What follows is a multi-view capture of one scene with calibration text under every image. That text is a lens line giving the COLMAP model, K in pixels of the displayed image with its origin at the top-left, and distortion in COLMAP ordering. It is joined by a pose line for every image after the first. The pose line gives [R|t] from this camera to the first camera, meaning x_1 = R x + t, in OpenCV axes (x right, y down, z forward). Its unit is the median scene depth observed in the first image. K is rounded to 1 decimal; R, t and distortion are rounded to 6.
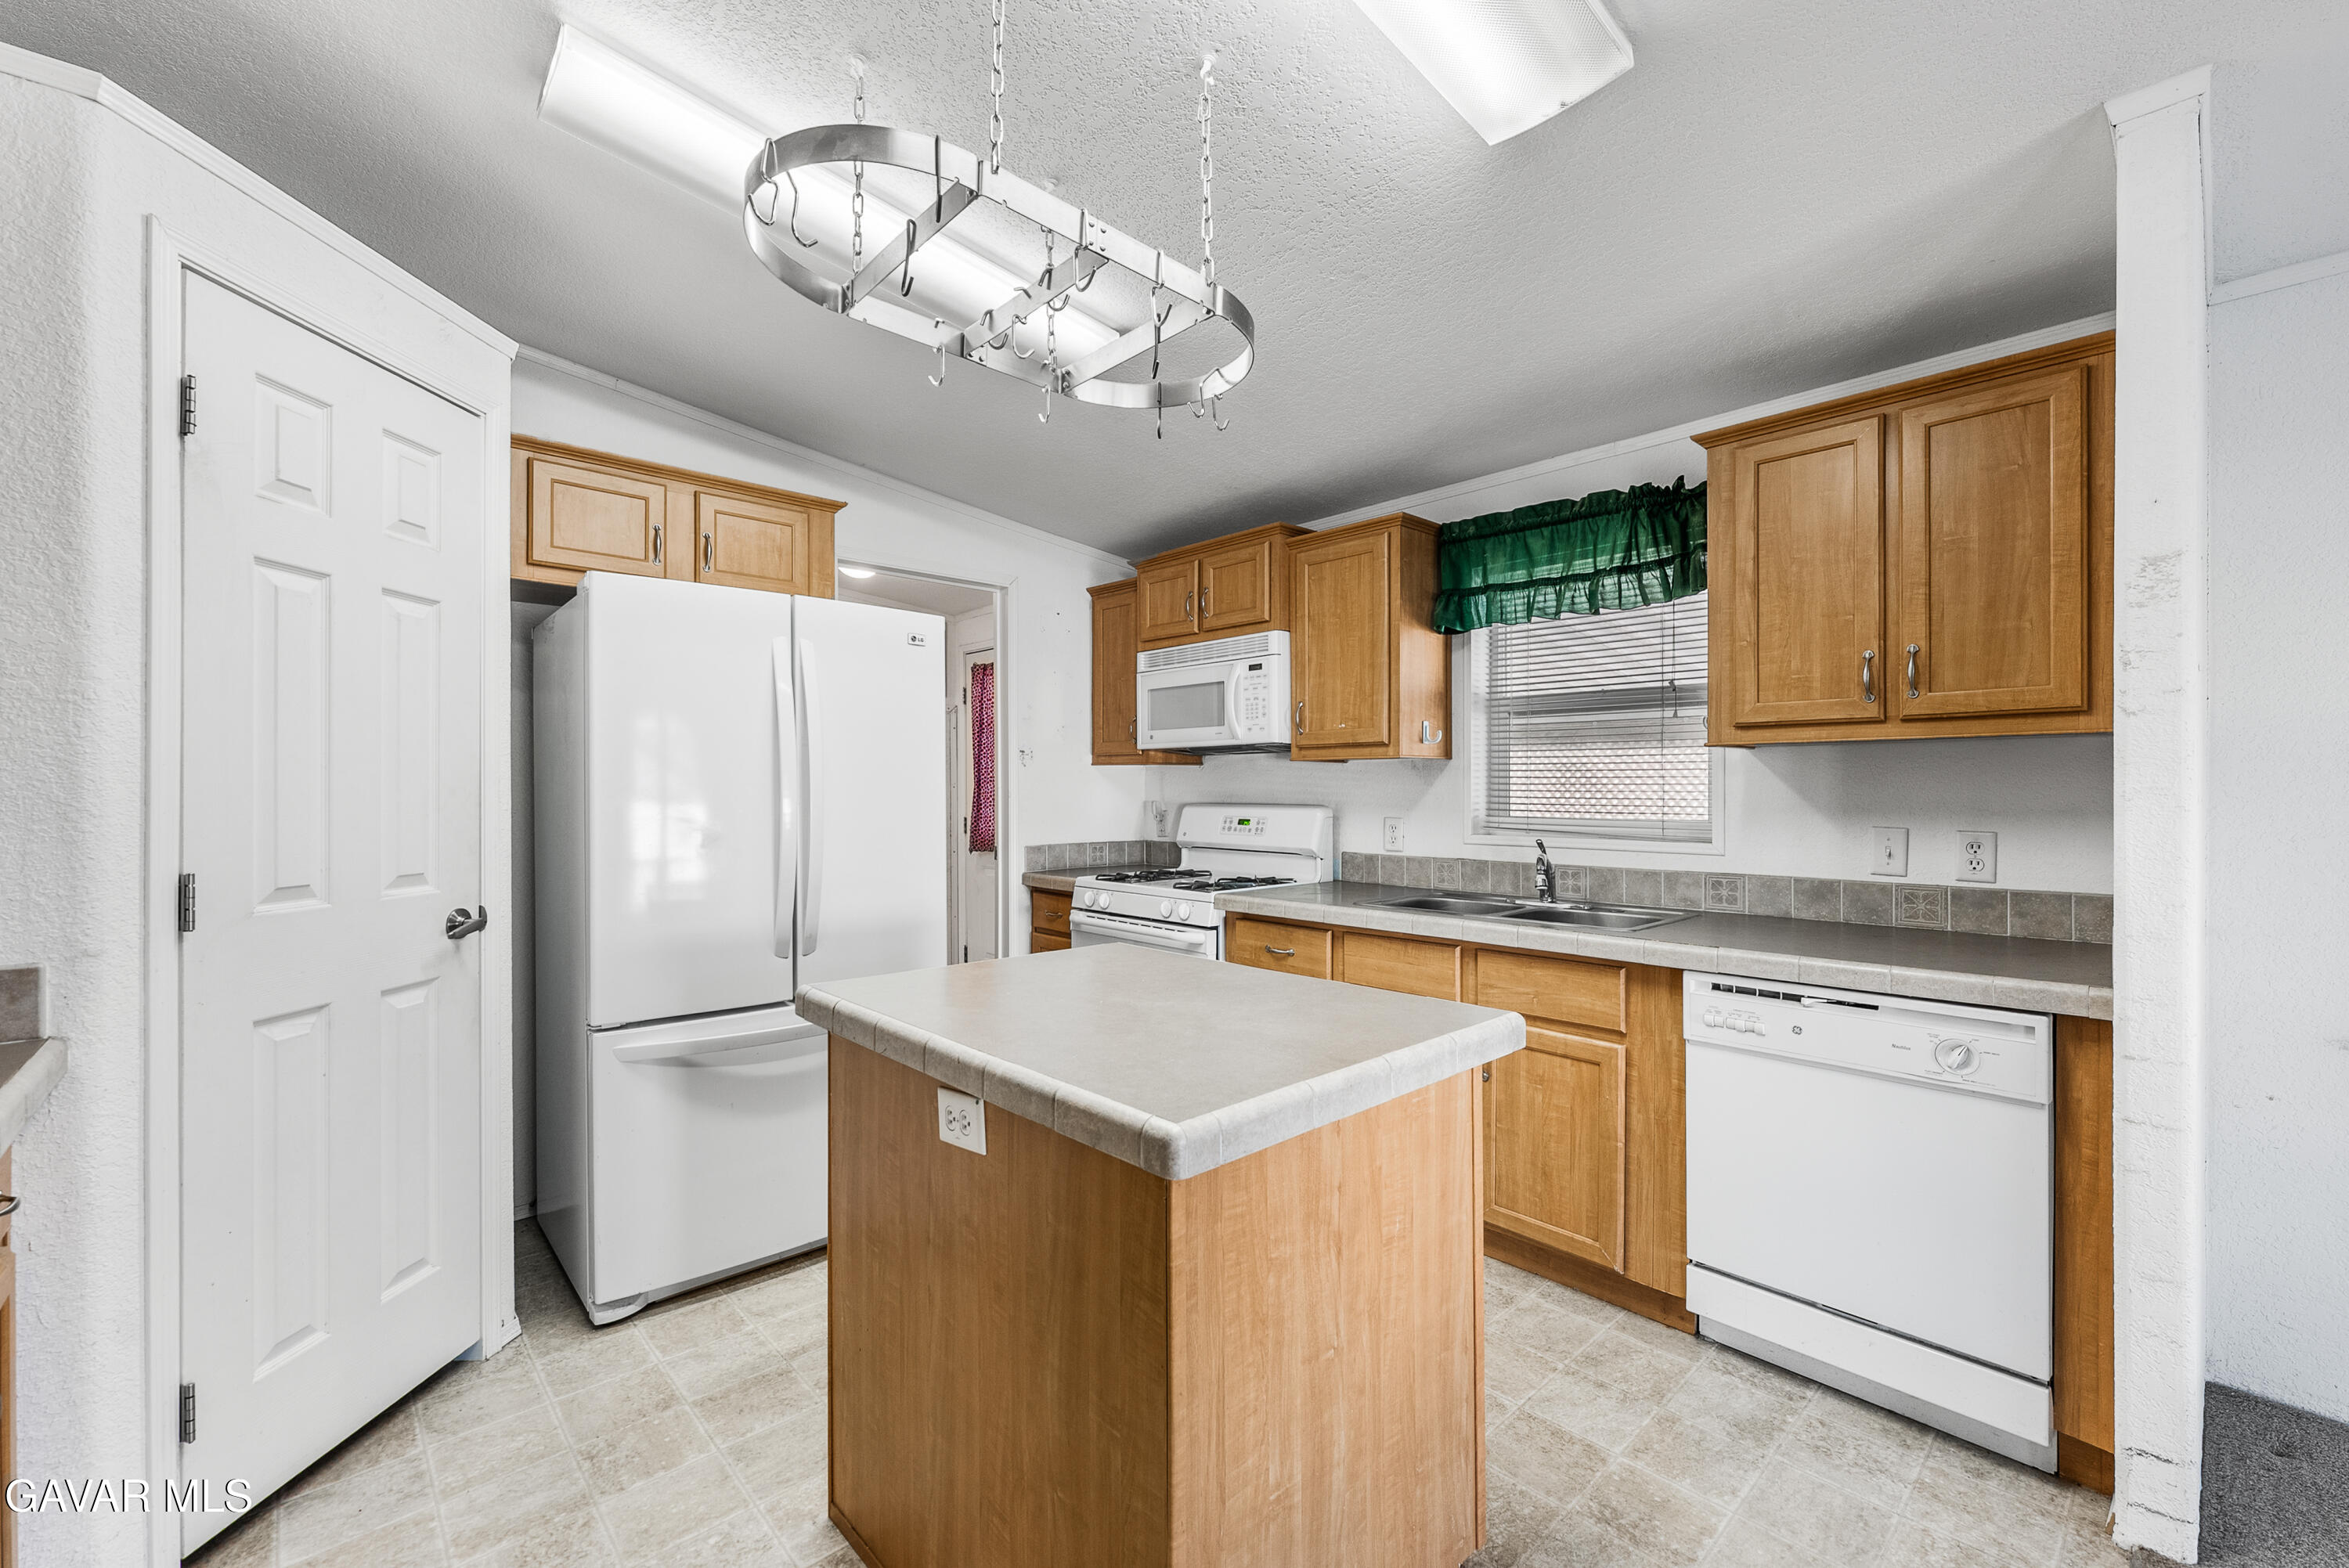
lens RADIAL K [[959.1, 0, 1183.8], [0, 959.1, 787.7], [0, 0, 1]] dist [0.001152, -0.000304]
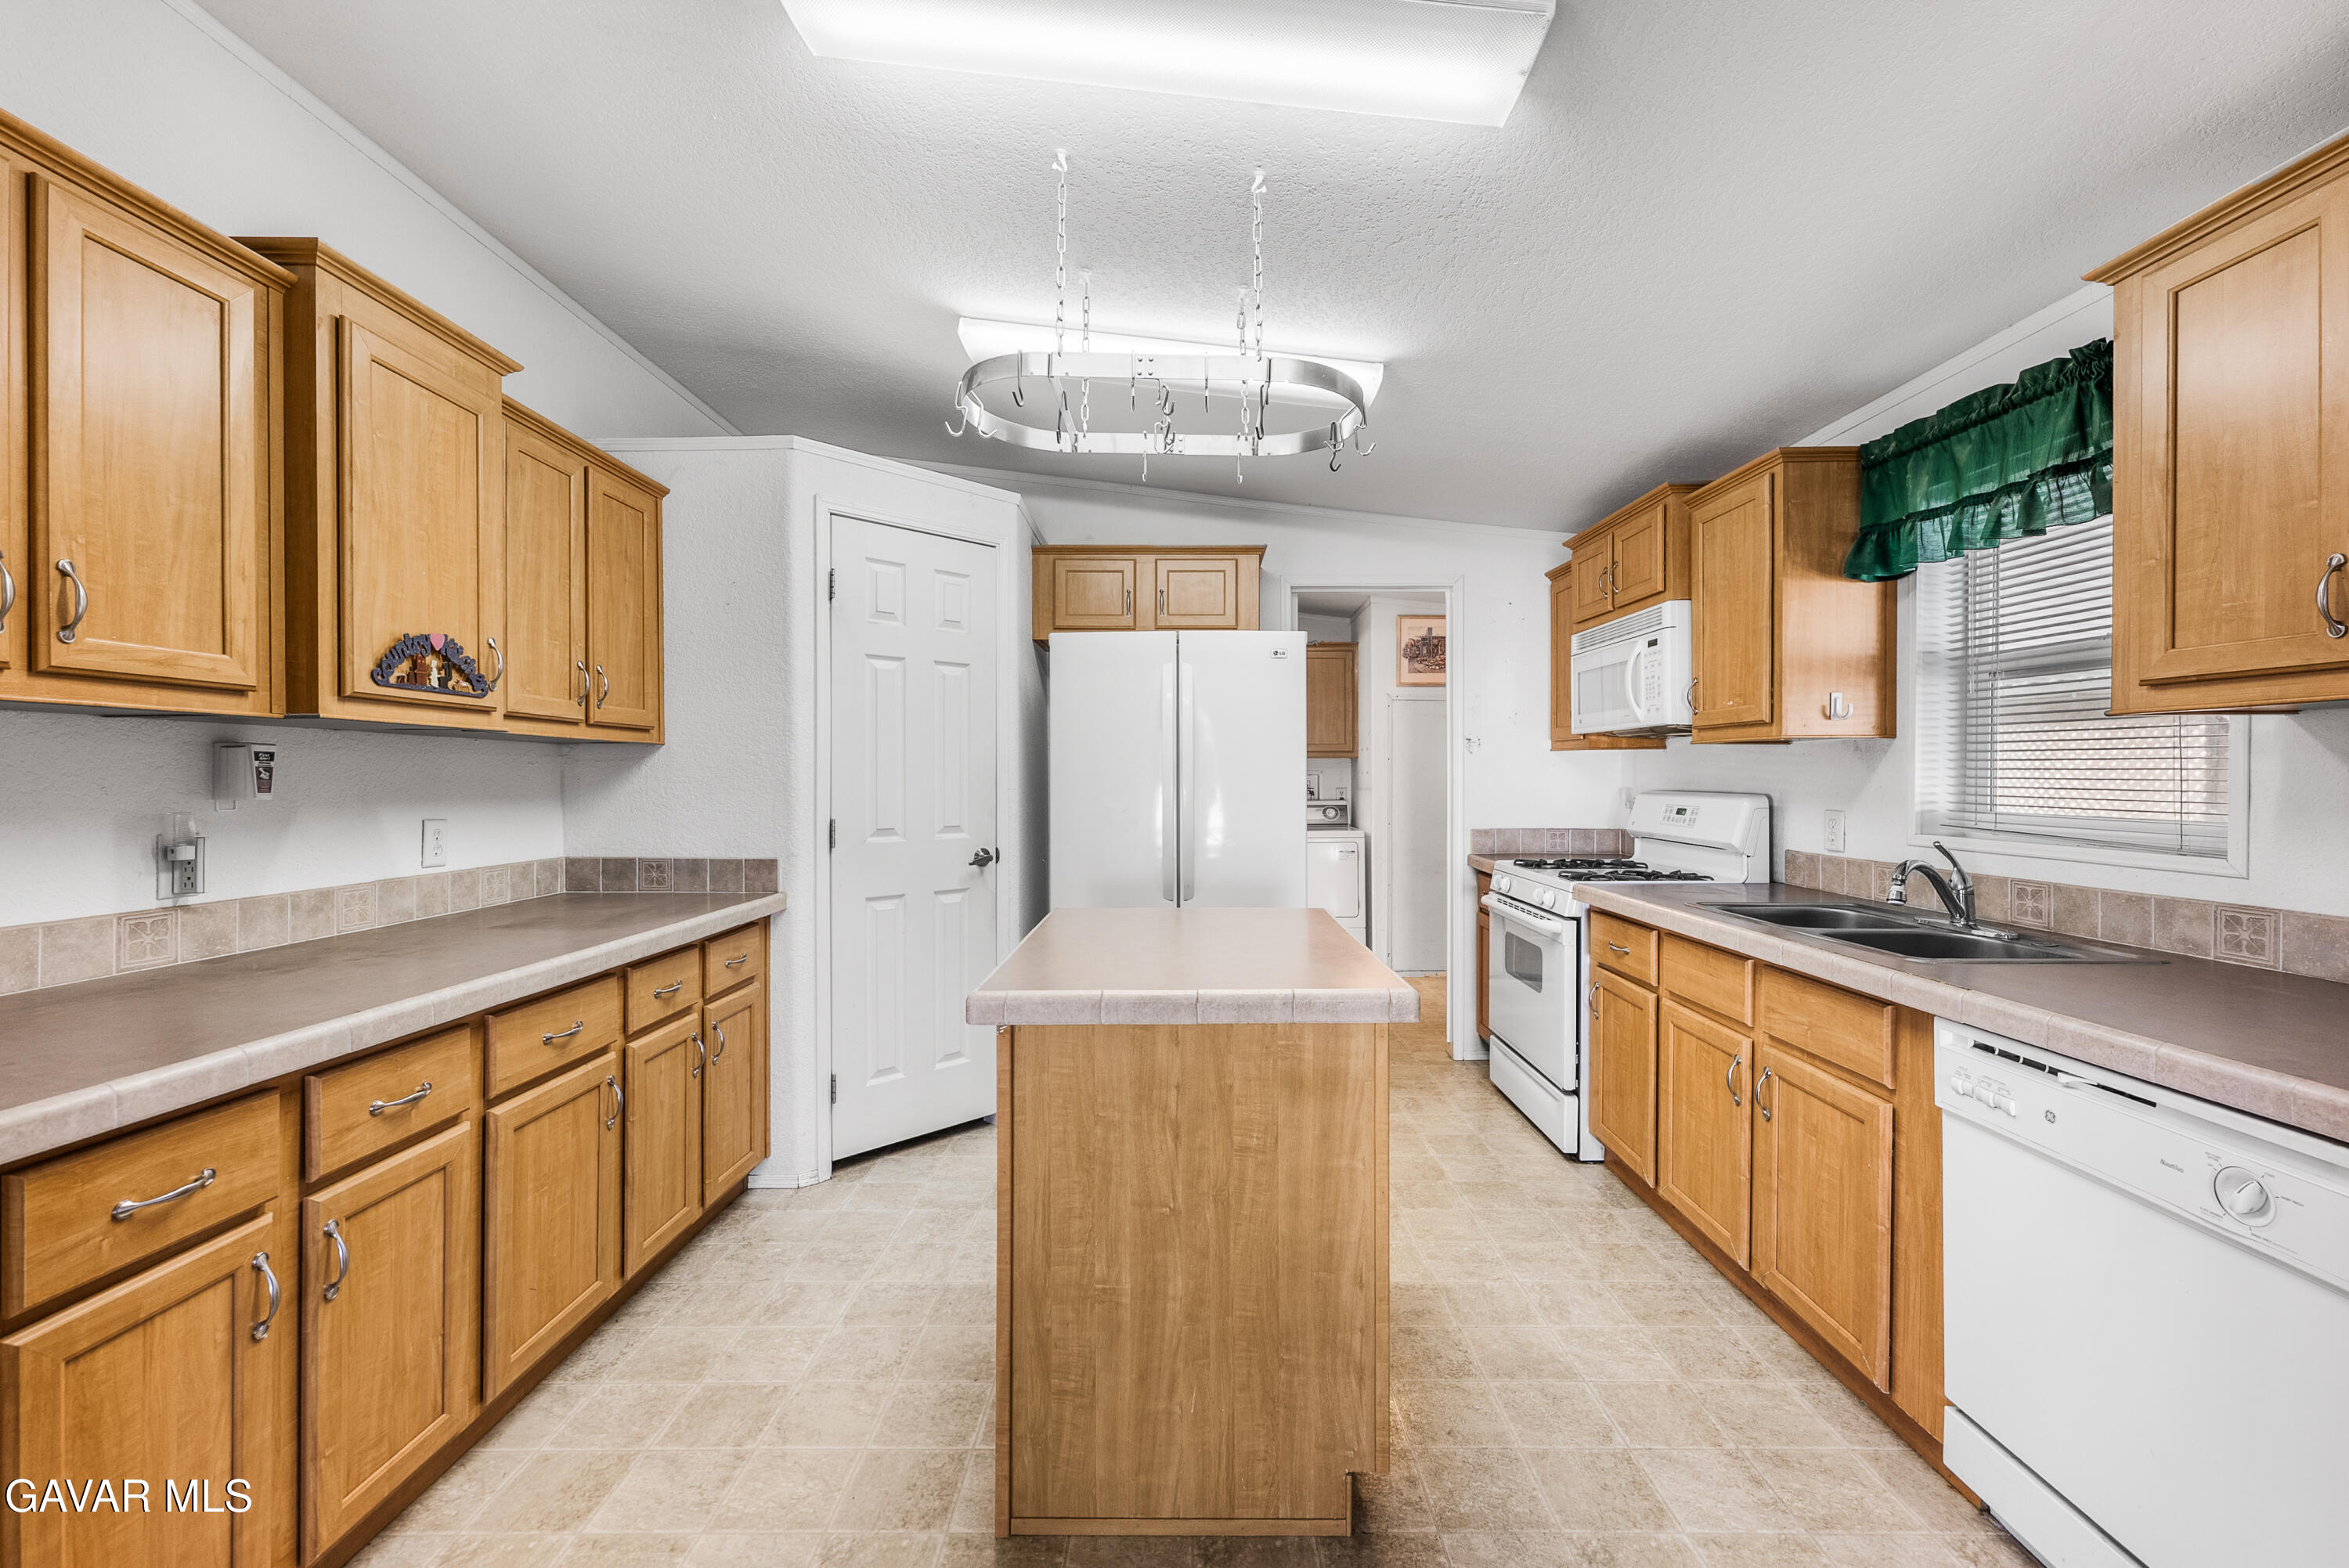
lens RADIAL K [[948.8, 0, 1181.8], [0, 948.8, 779.5], [0, 0, 1]] dist [0.000668, 0.000351]
pose [[0.728489, 0.003334, -0.685050, 0.461556], [0.002407, 0.999970, 0.007426, -0.003057], [0.685053, -0.007059, 0.728459, 0.033739]]
